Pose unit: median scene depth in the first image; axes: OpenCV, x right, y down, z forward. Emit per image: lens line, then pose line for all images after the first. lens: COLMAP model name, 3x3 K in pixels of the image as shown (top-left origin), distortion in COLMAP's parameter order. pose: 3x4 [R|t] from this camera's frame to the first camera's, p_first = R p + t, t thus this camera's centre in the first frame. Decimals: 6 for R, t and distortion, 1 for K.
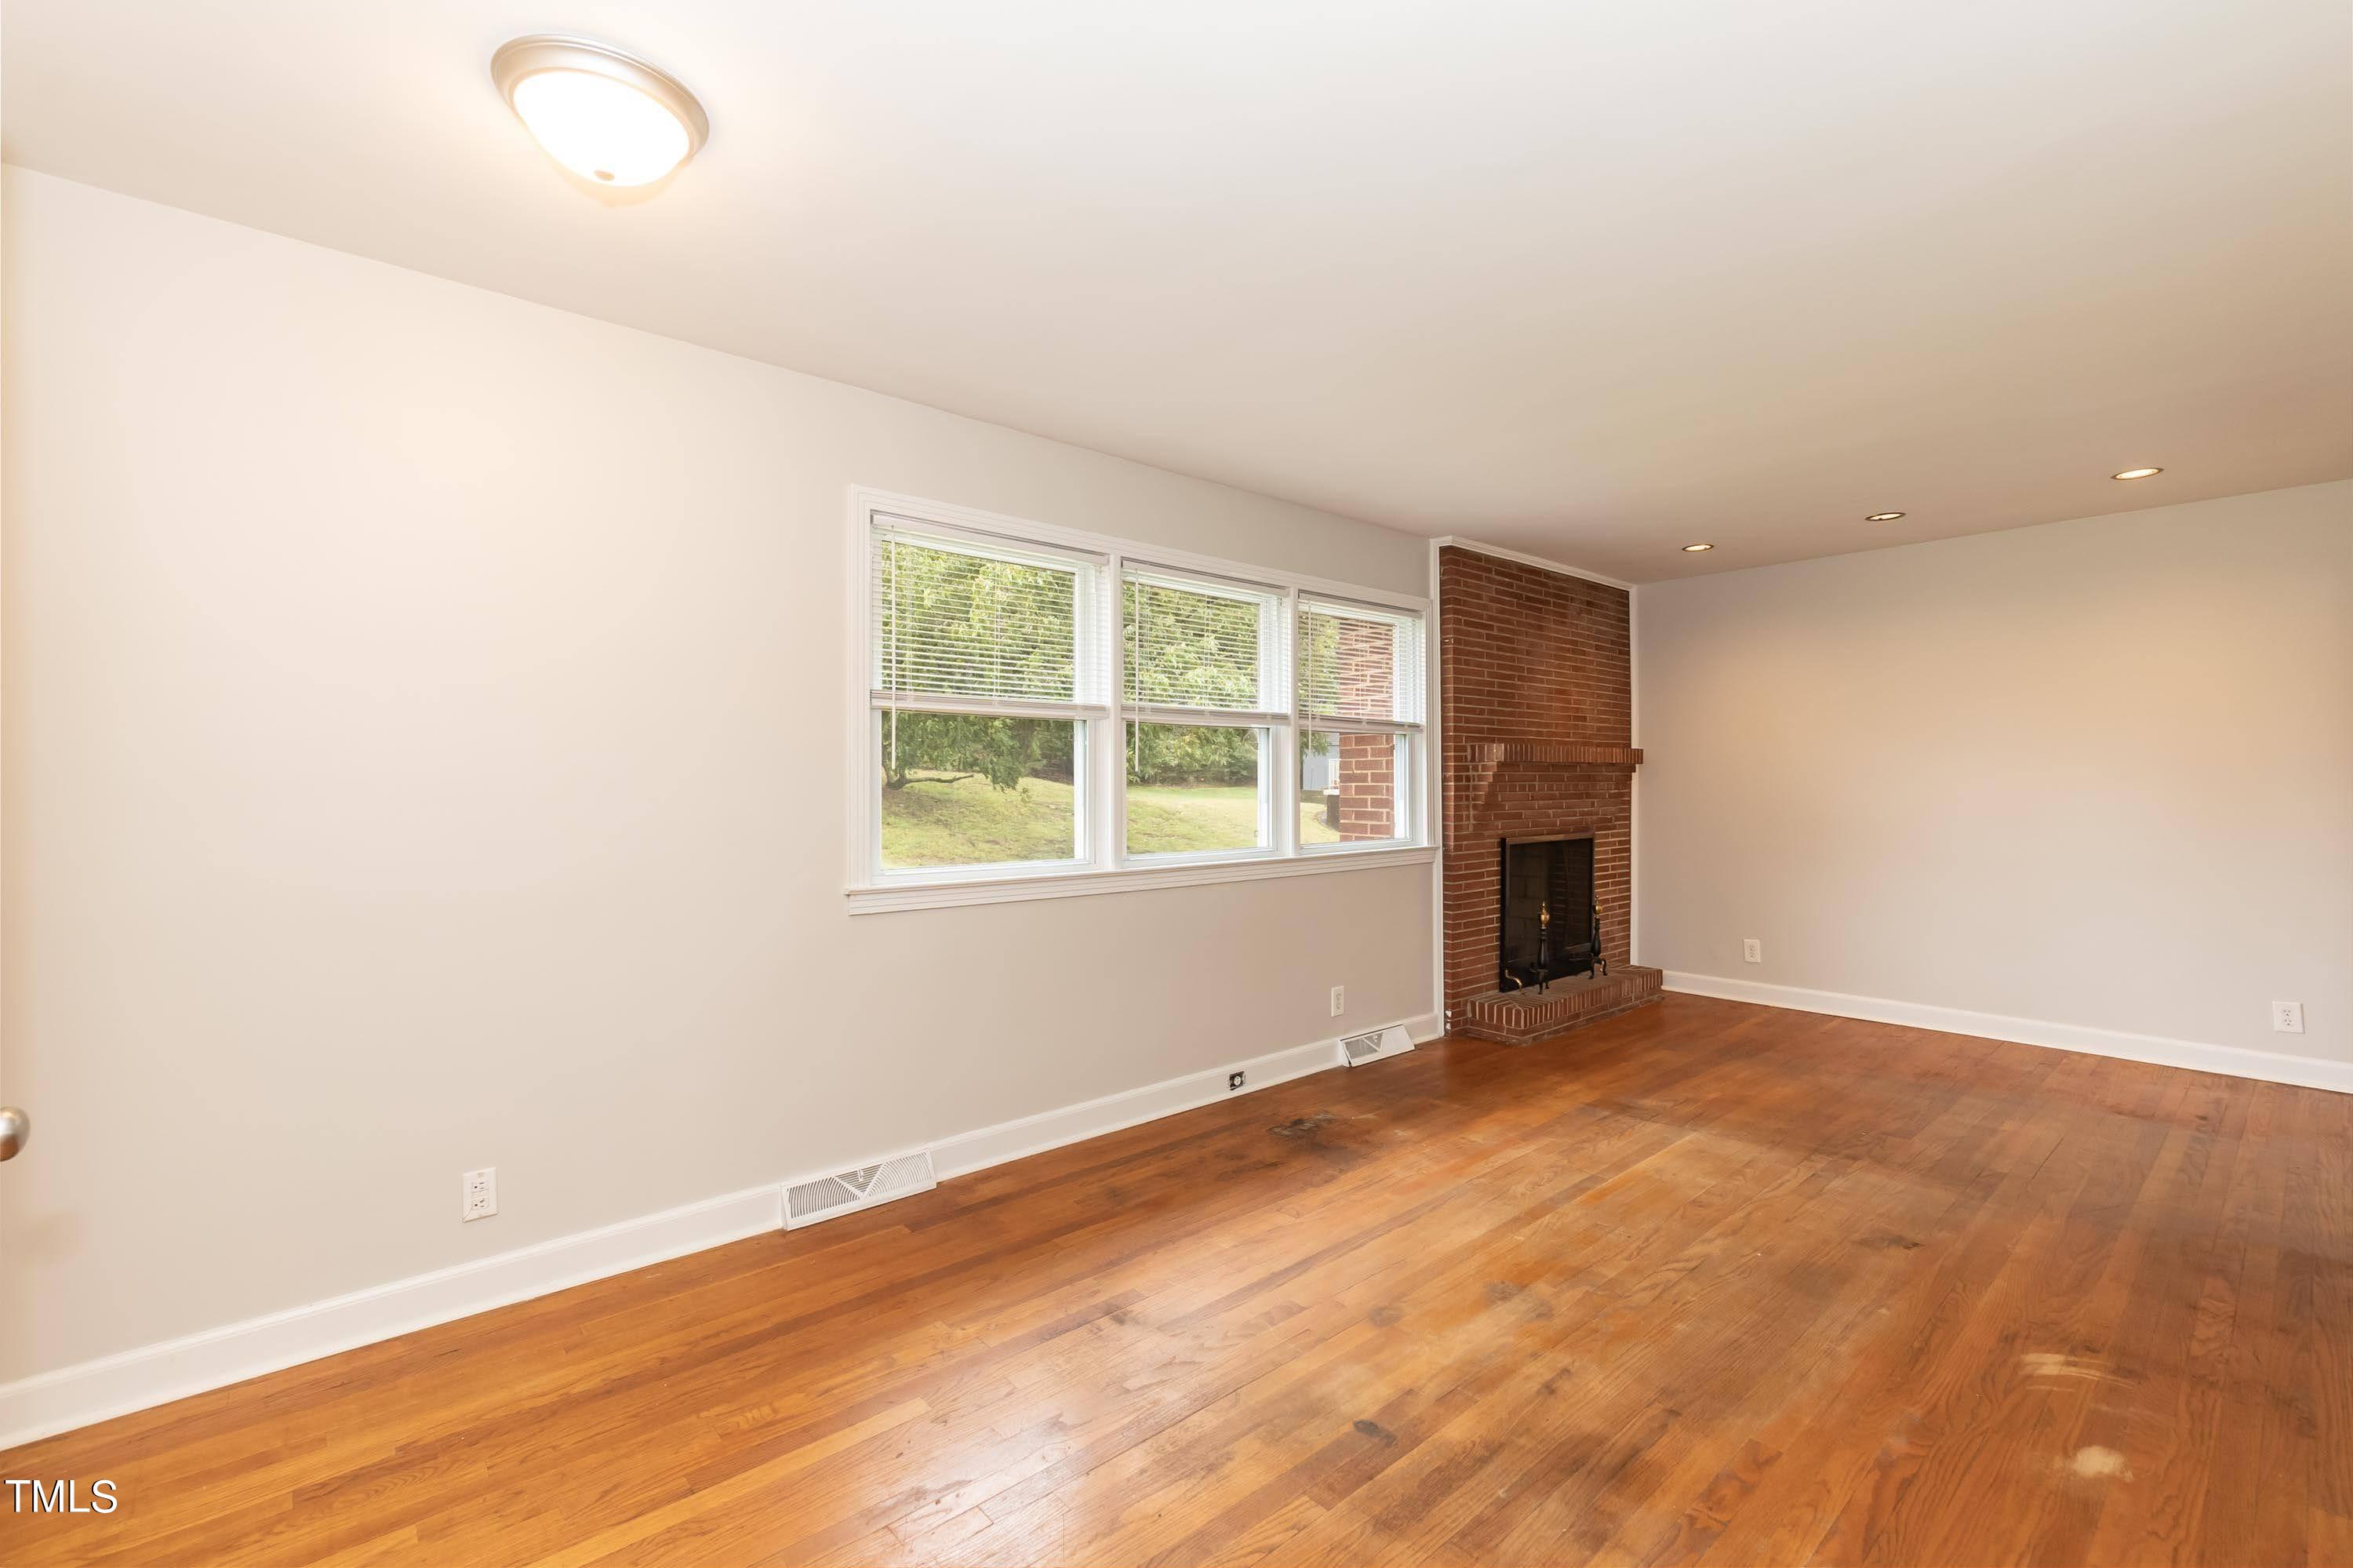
lens RADIAL K [[1038.0, 0, 1176.4], [0, 1038.0, 785.4], [0, 0, 1]] dist [-0.020125, 0.000005]
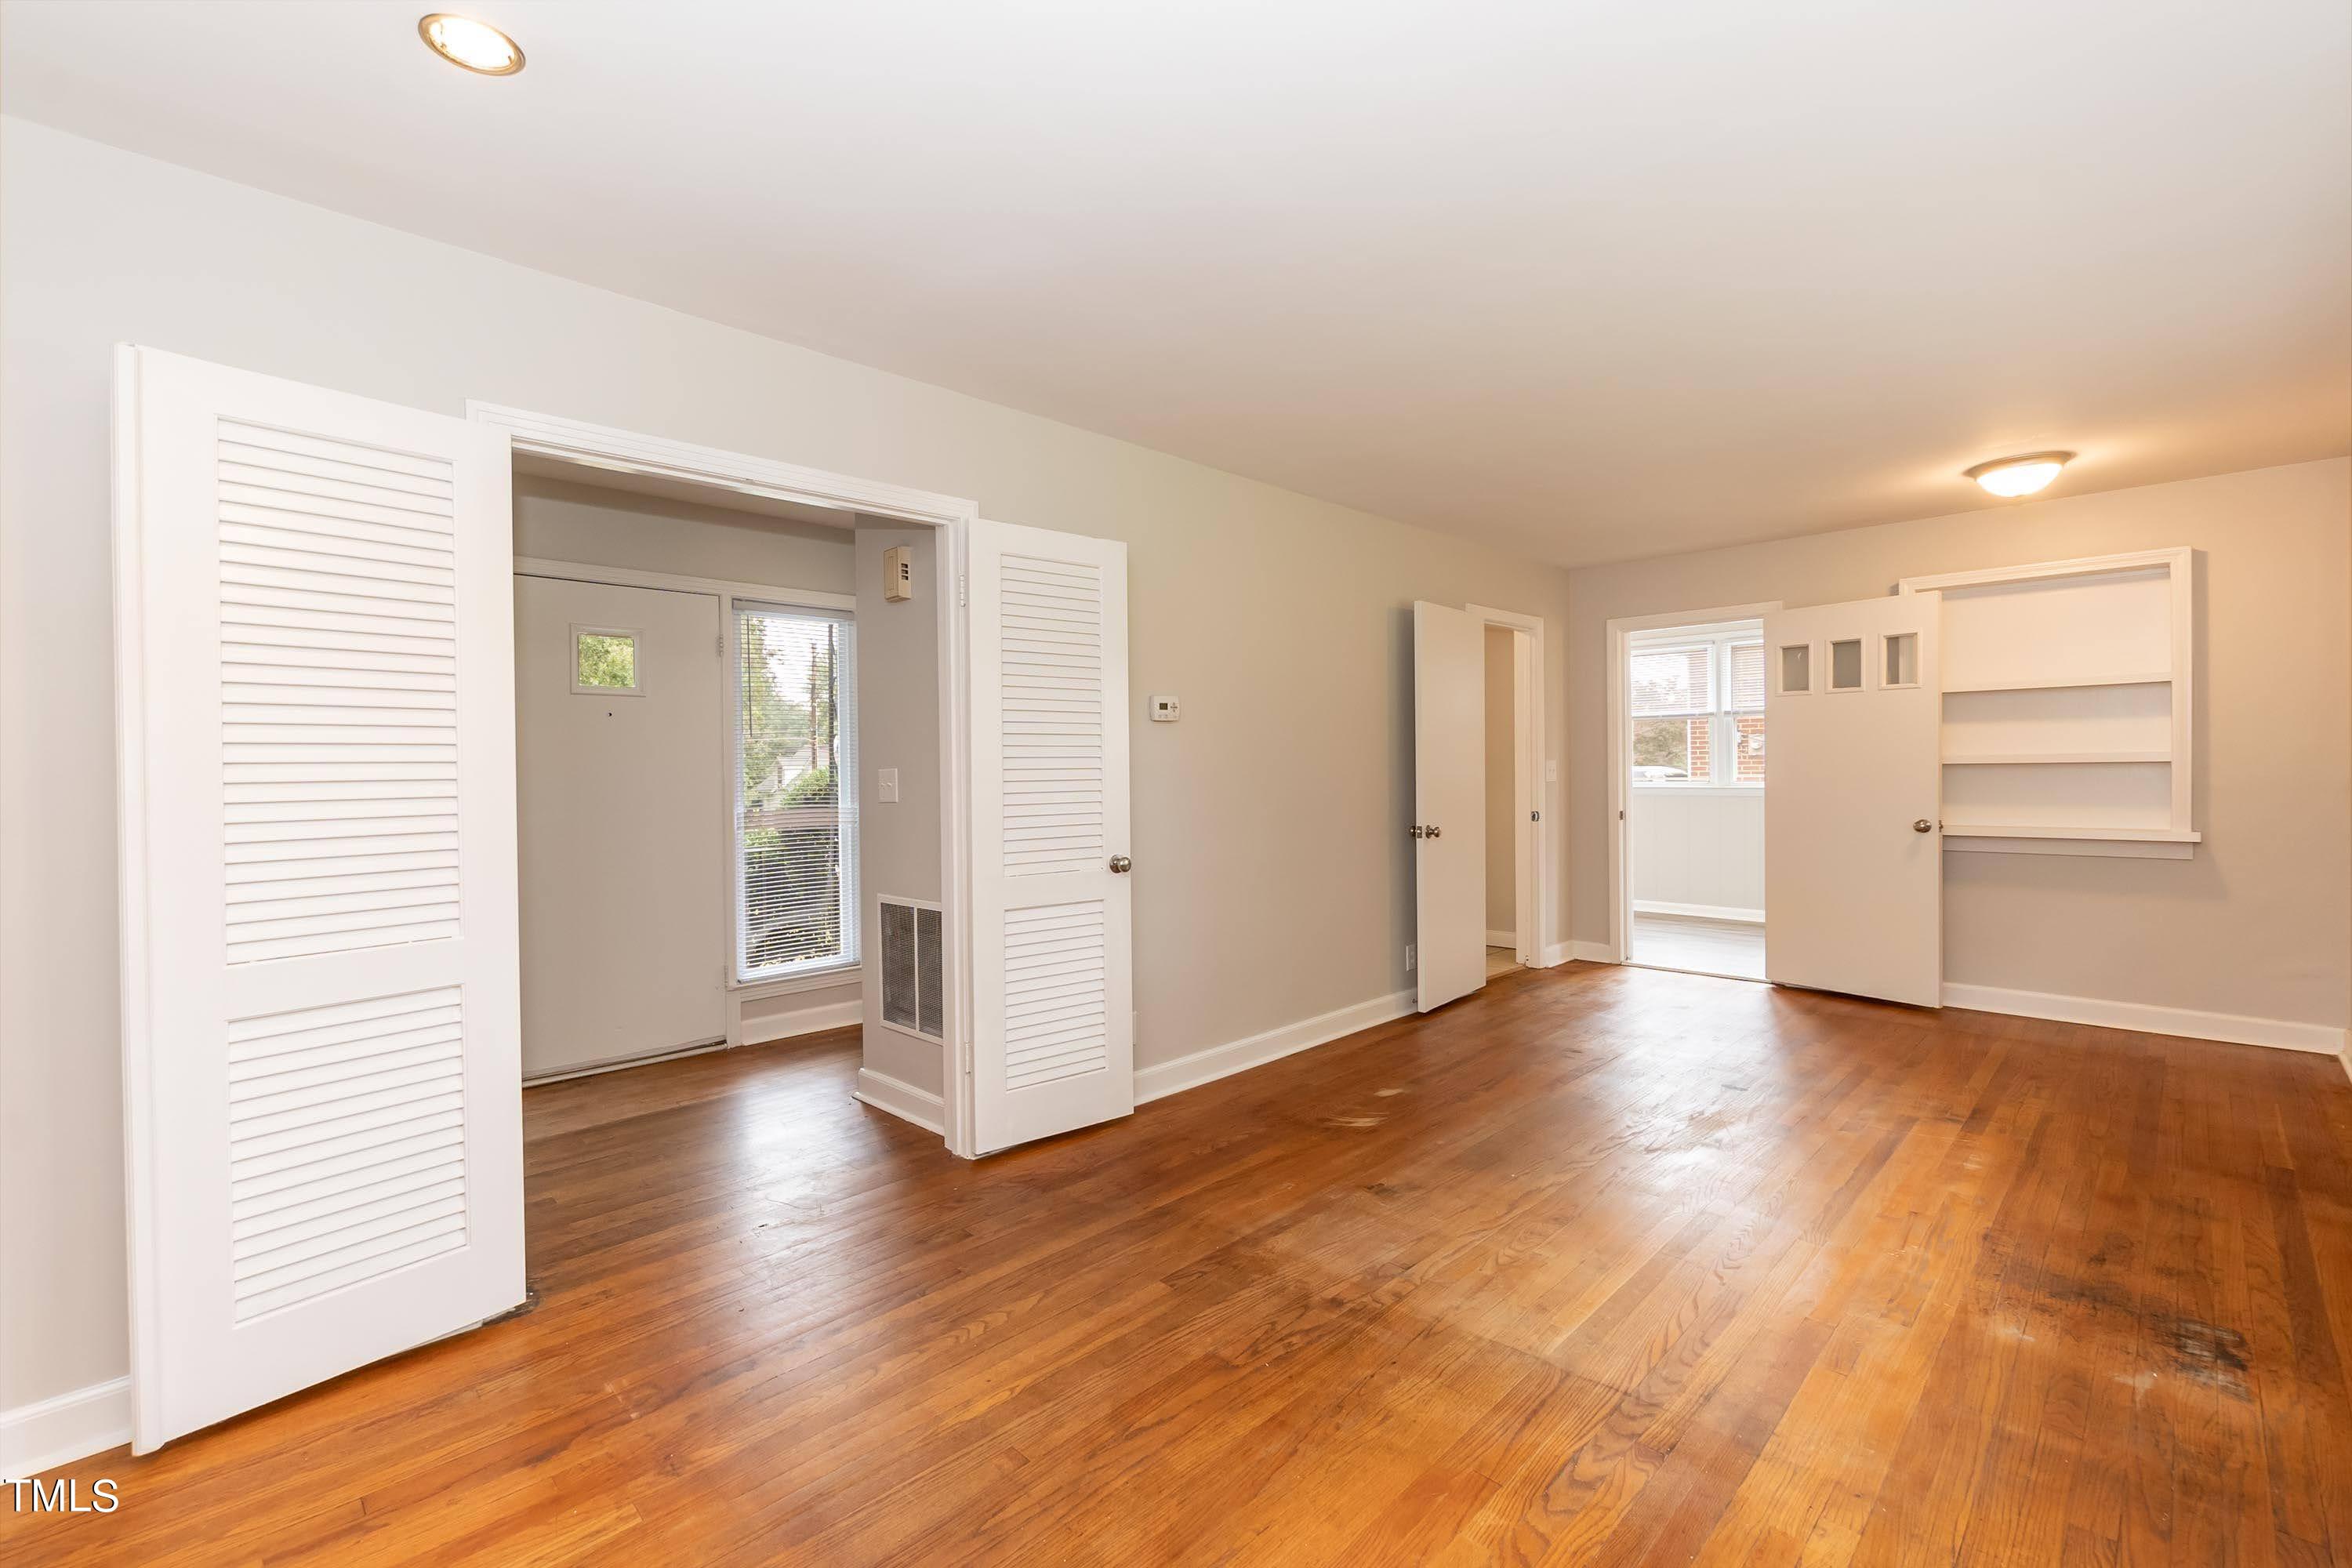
lens RADIAL K [[1037.5, 0, 1177.4], [0, 1037.5, 777.0], [0, 0, 1]] dist [-0.020125, 0.000005]
pose [[-0.997631, 0.024815, -0.064166, 0.832410], [0.024403, 0.999676, 0.007200, -0.006424], [0.064324, 0.005617, -0.997913, 1.760723]]
